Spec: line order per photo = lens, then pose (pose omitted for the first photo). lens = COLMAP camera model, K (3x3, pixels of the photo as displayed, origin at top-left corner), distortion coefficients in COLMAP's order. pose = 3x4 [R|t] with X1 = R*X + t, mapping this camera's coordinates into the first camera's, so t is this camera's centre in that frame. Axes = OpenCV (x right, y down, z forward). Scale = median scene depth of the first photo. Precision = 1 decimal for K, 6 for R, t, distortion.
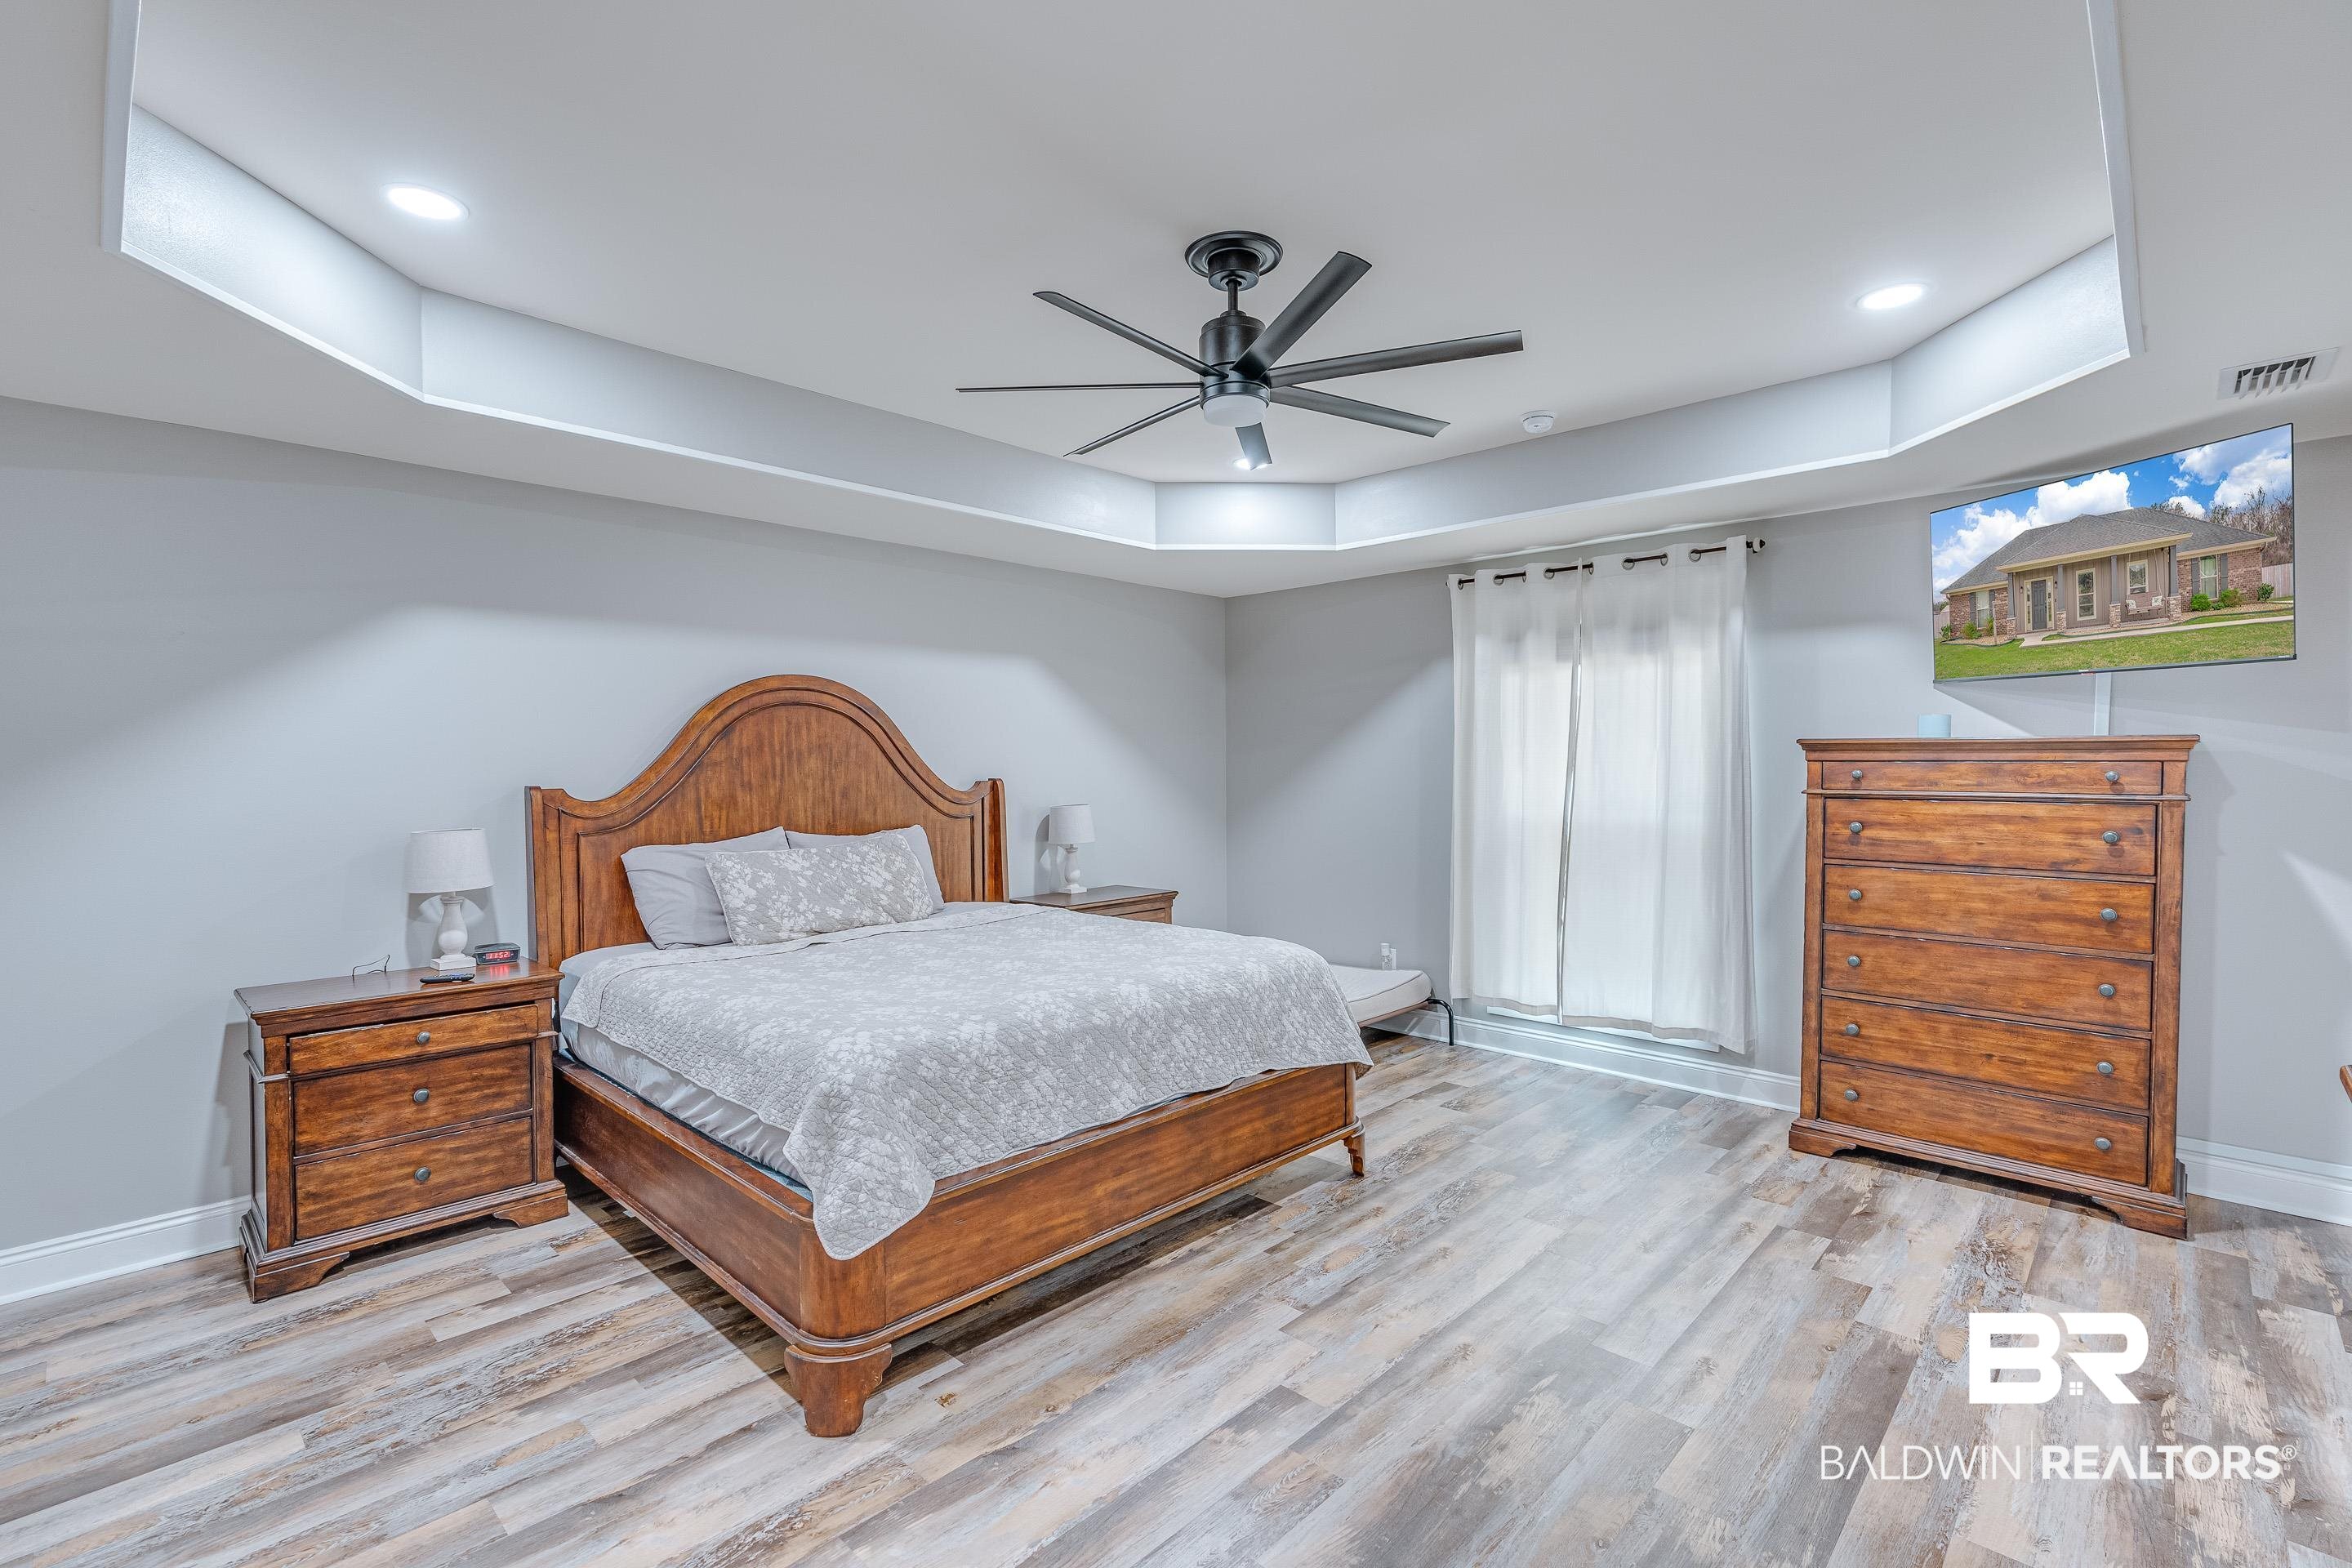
lens RADIAL K [[1051.7, 0, 1176.7], [0, 1051.7, 784.1], [0, 0, 1]] dist [-0.005927, 0.002200]
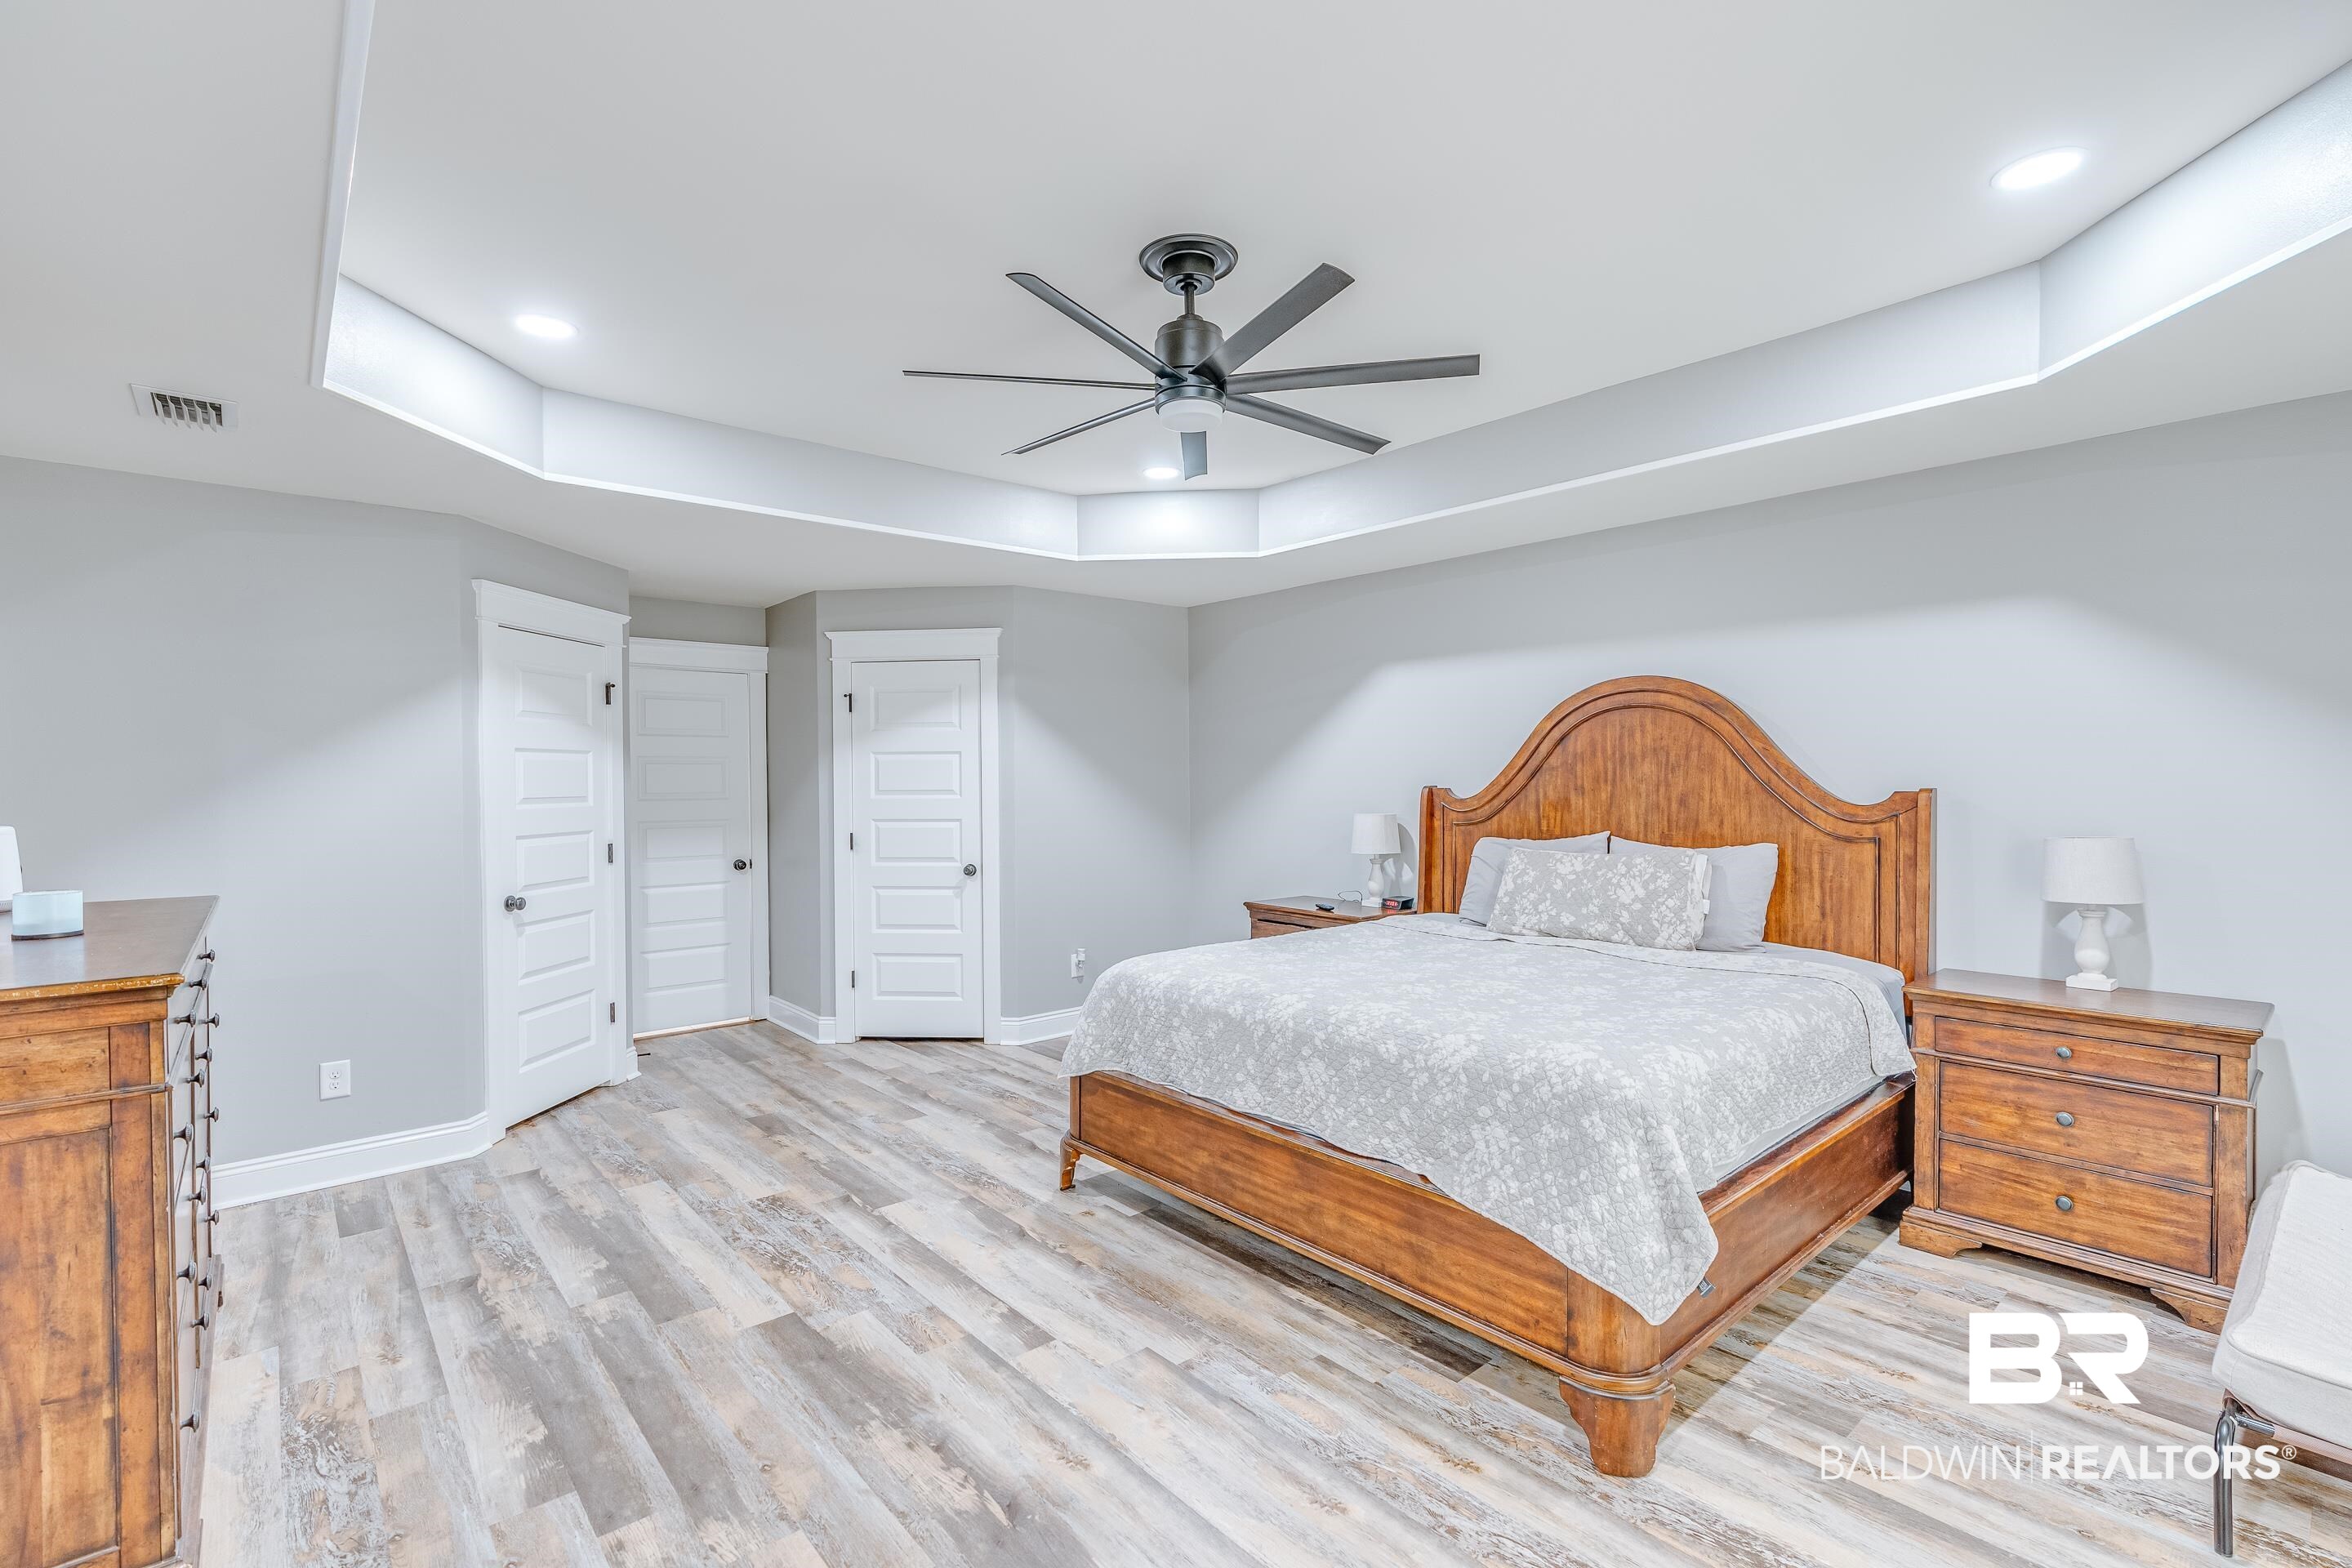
lens RADIAL K [[1051.7, 0, 1172.7], [0, 1051.7, 784.5], [0, 0, 1]] dist [-0.005927, 0.002200]
pose [[-0.095166, 0.017121, -0.995314, 0.666358], [-0.011716, 0.999764, 0.018317, -0.017688], [0.995392, 0.013405, -0.094943, 0.691775]]
